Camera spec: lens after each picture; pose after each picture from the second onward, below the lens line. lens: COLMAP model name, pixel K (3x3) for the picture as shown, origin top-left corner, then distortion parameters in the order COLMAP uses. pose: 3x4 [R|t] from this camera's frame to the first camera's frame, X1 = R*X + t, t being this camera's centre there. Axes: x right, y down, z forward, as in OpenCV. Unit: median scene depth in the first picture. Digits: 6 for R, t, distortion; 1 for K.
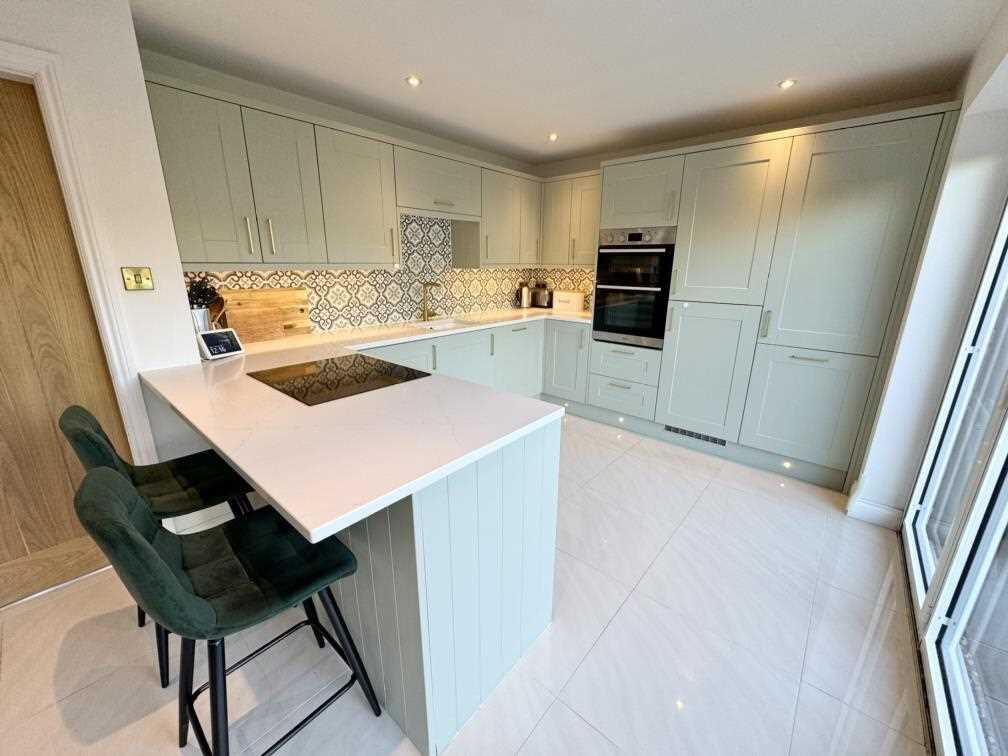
lens RADIAL K [[402.4, 0, 503.8], [0, 402.4, 377.1], [0, 0, 1]] dist [-0.002199, -0.000201]
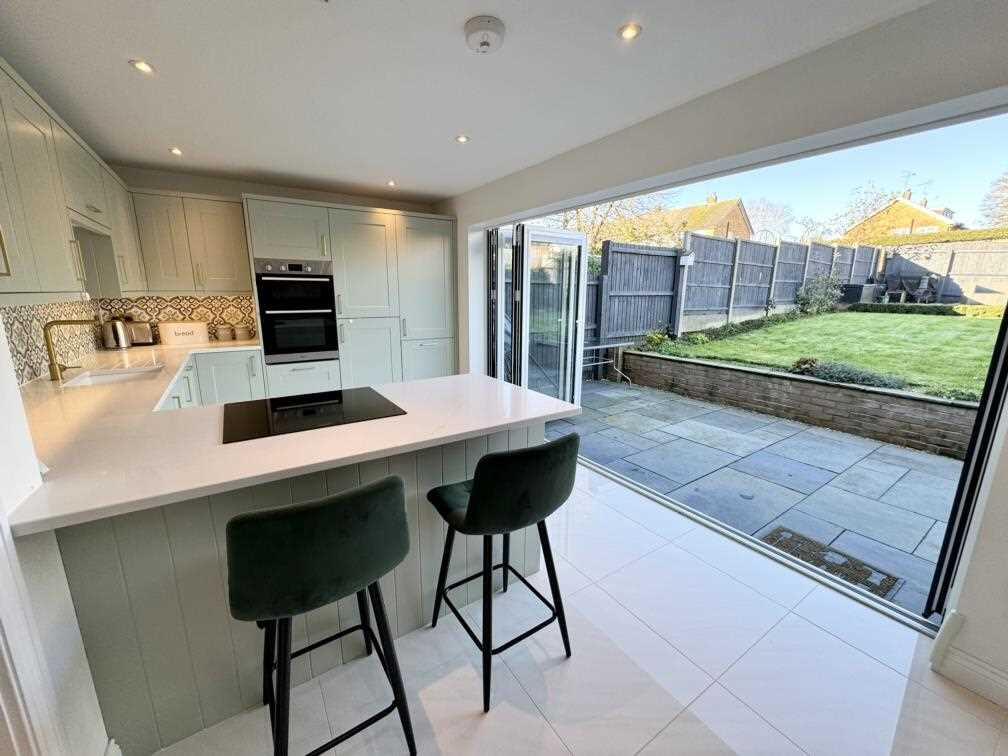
lens RADIAL K [[402.4, 0, 502.7], [0, 402.4, 376.6], [0, 0, 1]] dist [-0.002199, -0.000201]
pose [[0.272506, -0.205577, 0.939935, -0.667627], [0.260114, 0.956271, 0.133737, -0.051999], [-0.926327, 0.208046, 0.314063, 0.162137]]
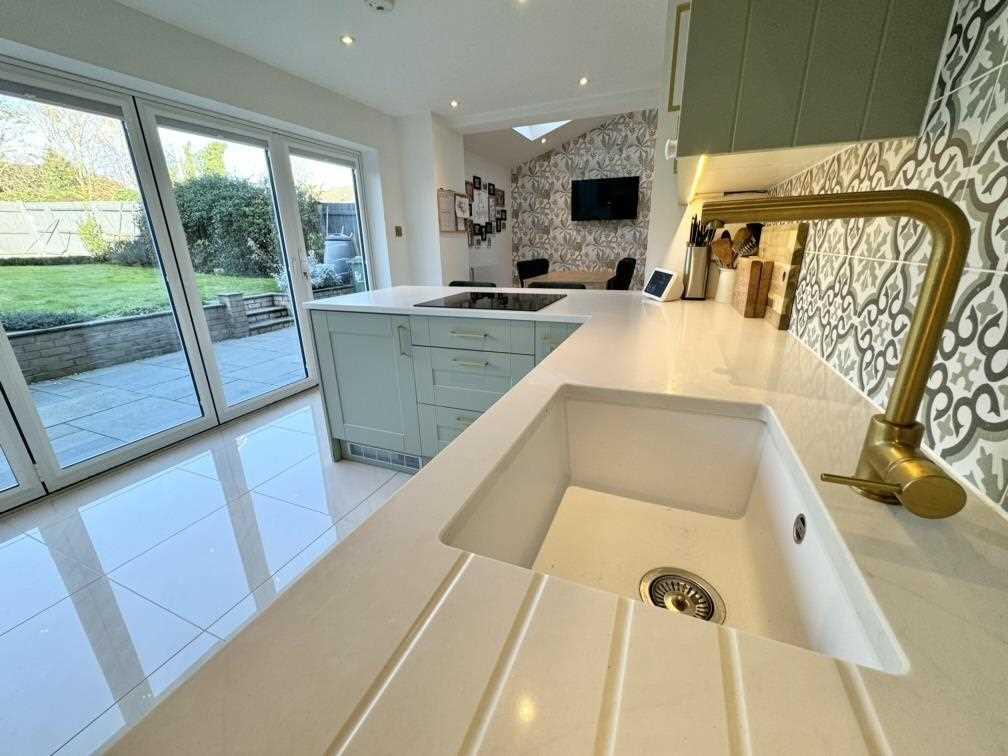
lens RADIAL K [[402.4, 0, 502.7], [0, 402.4, 377.3], [0, 0, 1]] dist [-0.002199, -0.000201]
pose [[-0.952151, 0.109606, -0.285299, -0.049531], [-0.069644, 0.831114, 0.551724, -0.263724], [0.297588, 0.545194, -0.783712, 1.174182]]
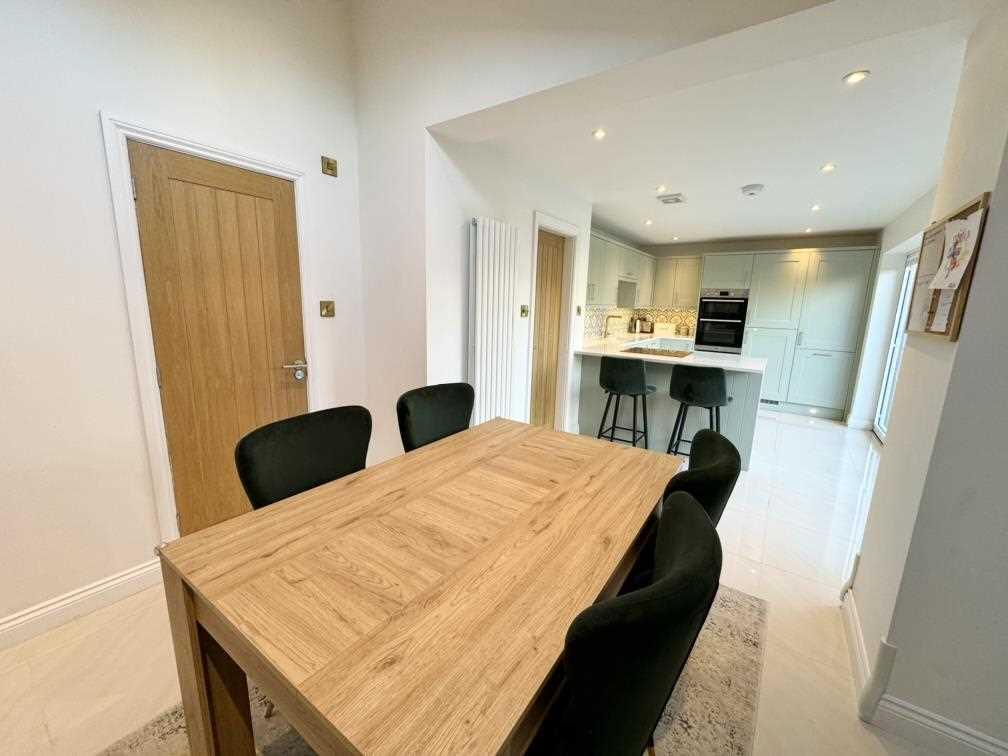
lens RADIAL K [[402.4, 0, 502.8], [0, 402.4, 377.2], [0, 0, 1]] dist [-0.002199, -0.000201]
pose [[0.995036, 0.002692, 0.099476, -0.896760], [0.006333, 0.995895, -0.090297, 0.203120], [-0.099311, 0.090479, 0.990934, -0.722603]]
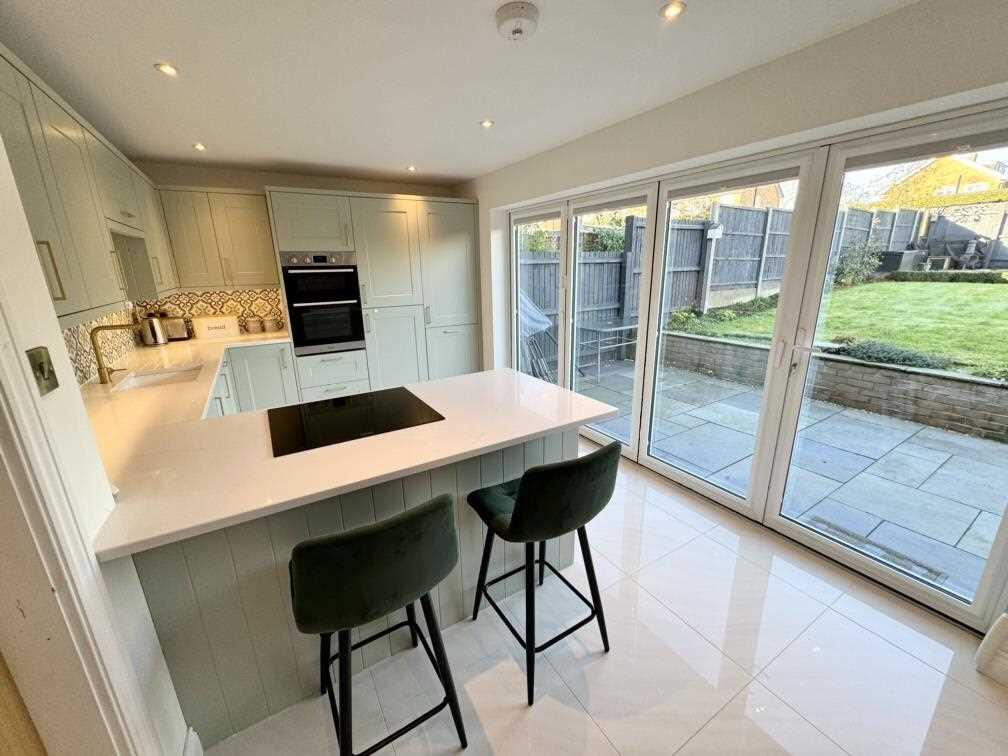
lens RADIAL K [[402.4, 0, 502.7], [0, 402.4, 376.5], [0, 0, 1]] dist [-0.002199, -0.000201]
pose [[0.308794, -0.267632, 0.912699, -0.663594], [0.281845, 0.942245, 0.180939, -0.095681], [-0.908410, 0.201366, 0.366391, 0.178486]]
